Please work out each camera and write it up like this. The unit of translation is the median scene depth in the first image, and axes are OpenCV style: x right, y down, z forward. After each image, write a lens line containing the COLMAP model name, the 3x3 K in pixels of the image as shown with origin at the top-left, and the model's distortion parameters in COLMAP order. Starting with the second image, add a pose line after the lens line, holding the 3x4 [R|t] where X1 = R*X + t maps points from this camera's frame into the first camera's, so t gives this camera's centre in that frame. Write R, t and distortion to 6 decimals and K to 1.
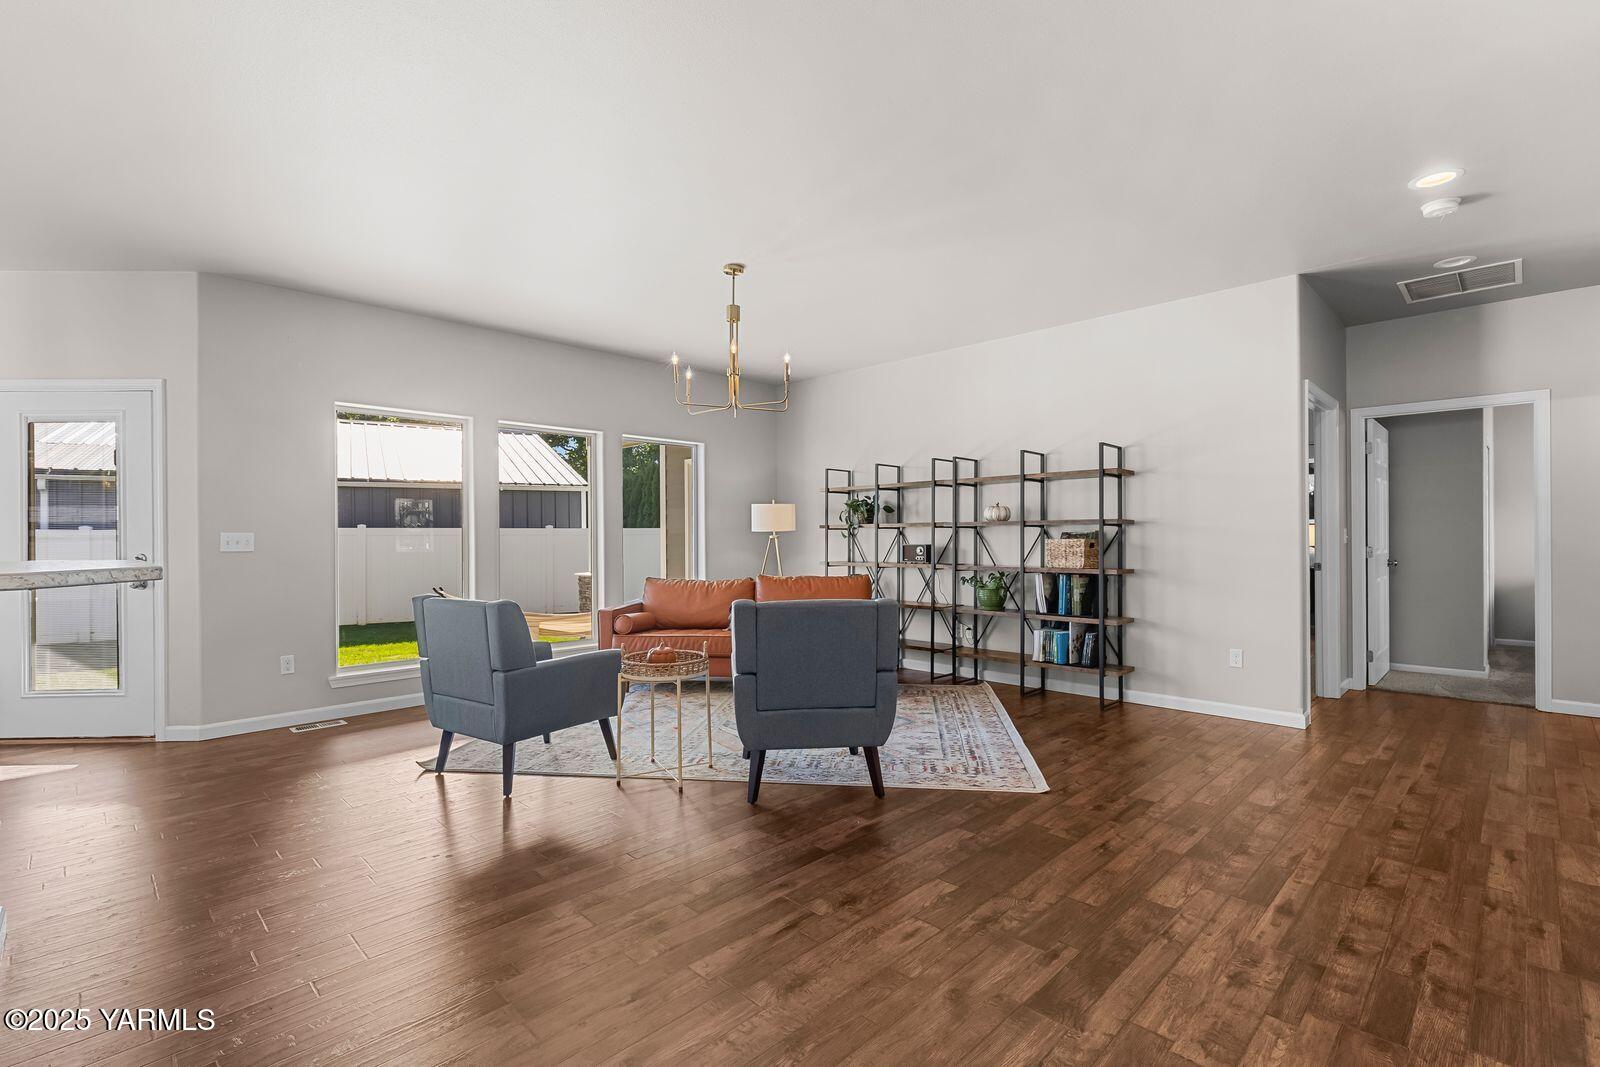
lens RADIAL K [[733.6, 0, 804.5], [0, 733.6, 536.0], [0, 0, 1]] dist [0.003645, -0.000030]
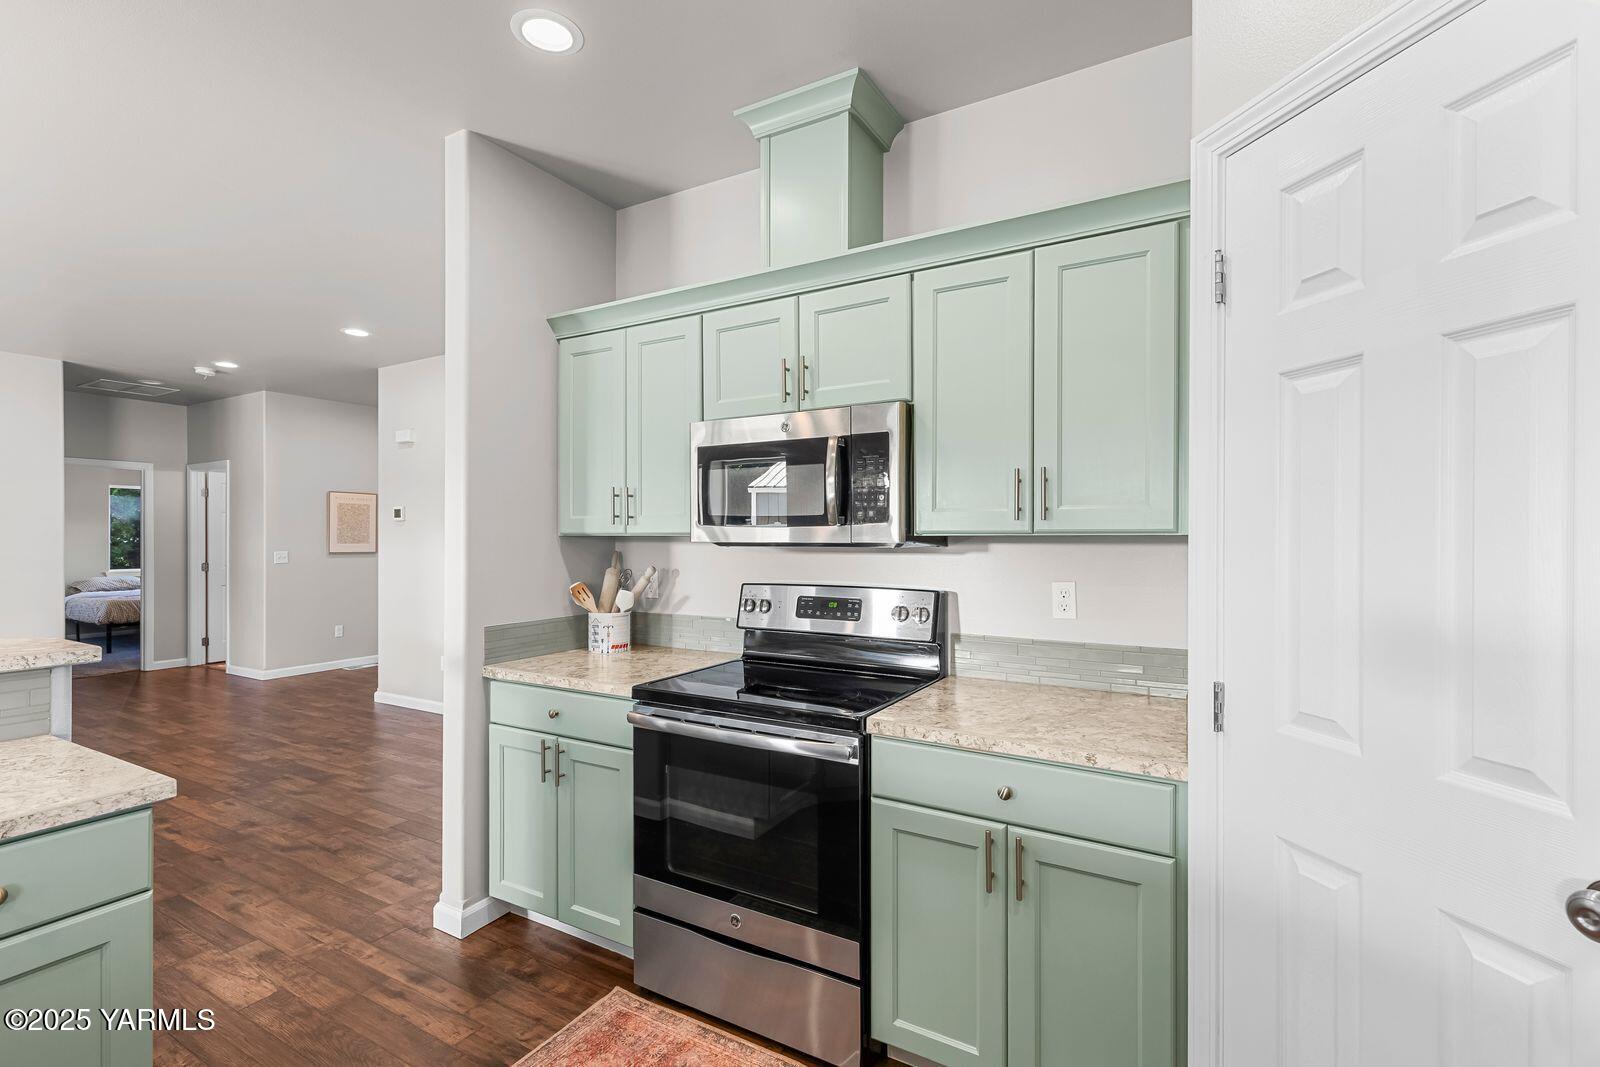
lens RADIAL K [[733.6, 0, 804.5], [0, 733.6, 536.0], [0, 0, 1]] dist [0.003645, -0.000030]
pose [[-0.248724, 0.003906, 0.968567, -0.828158], [0.002578, 0.999991, -0.003371, -0.035725], [-0.968571, 0.001658, -0.248731, 0.049453]]
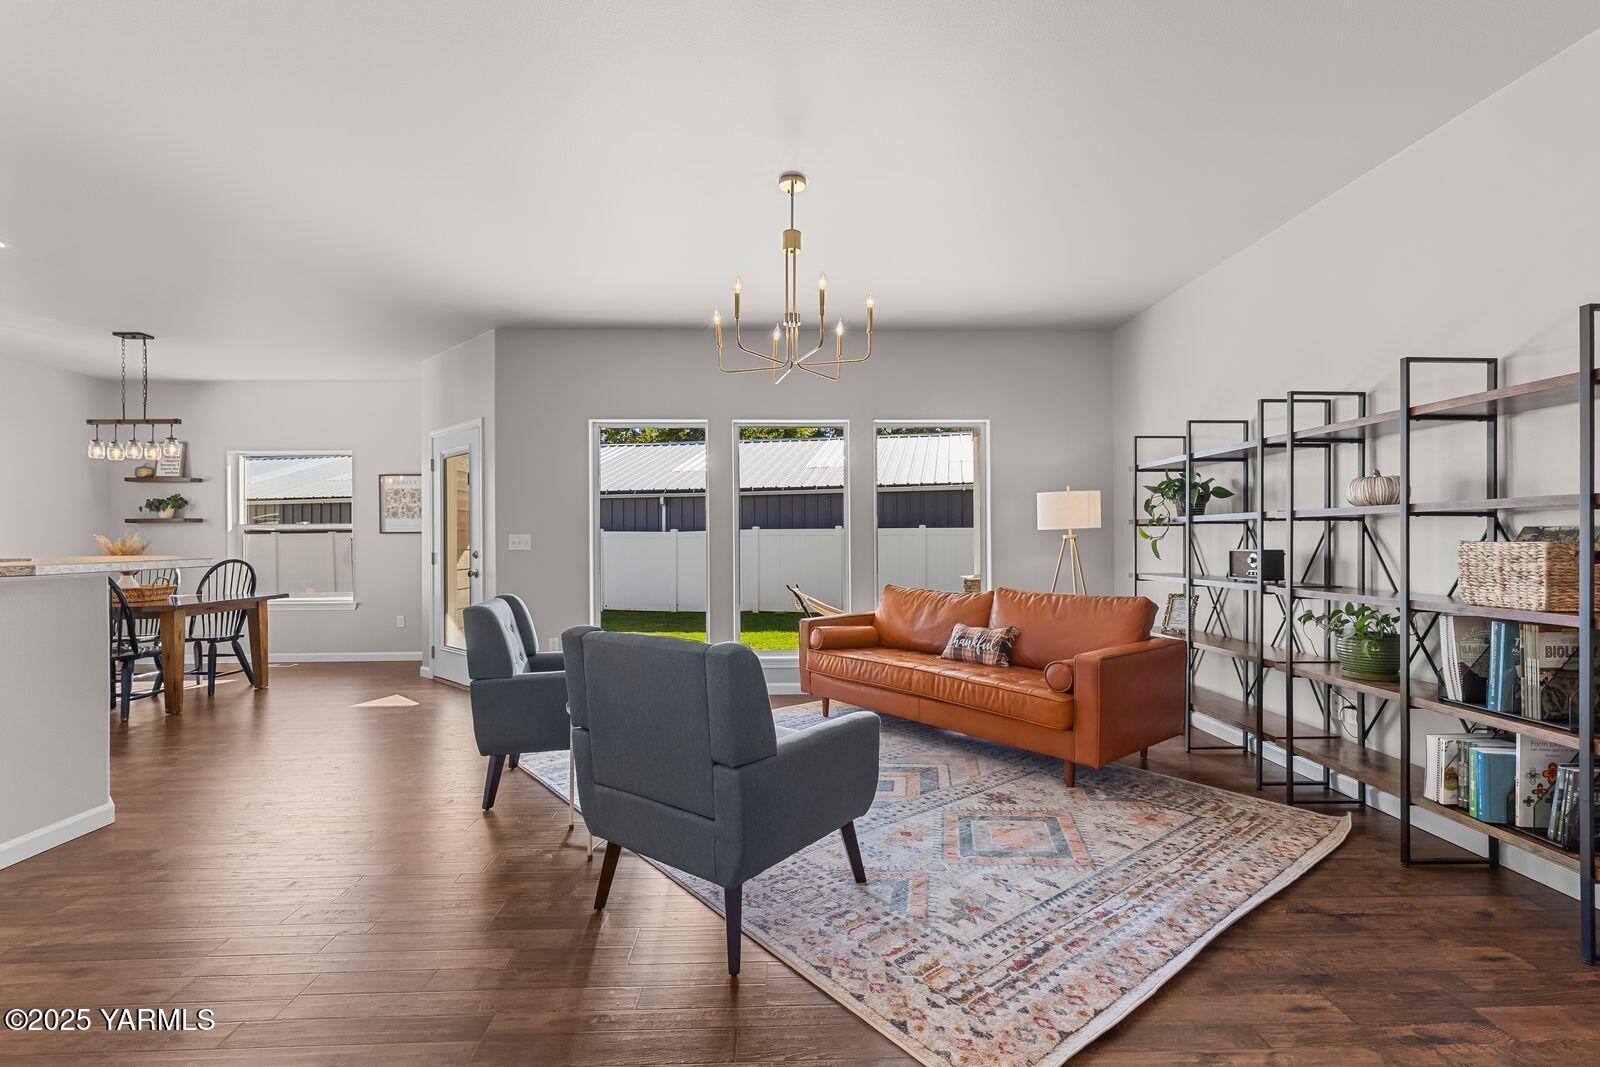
lens RADIAL K [[726.4, 0, 803.7], [0, 726.4, 539.3], [0, 0, 1]] dist [0.004277, -0.000079]
pose [[0.720750, 0.000360, -0.693195, 0.374360], [0.004789, 0.999973, 0.005499, -0.002284], [0.693178, -0.007283, 0.720729, 0.410841]]
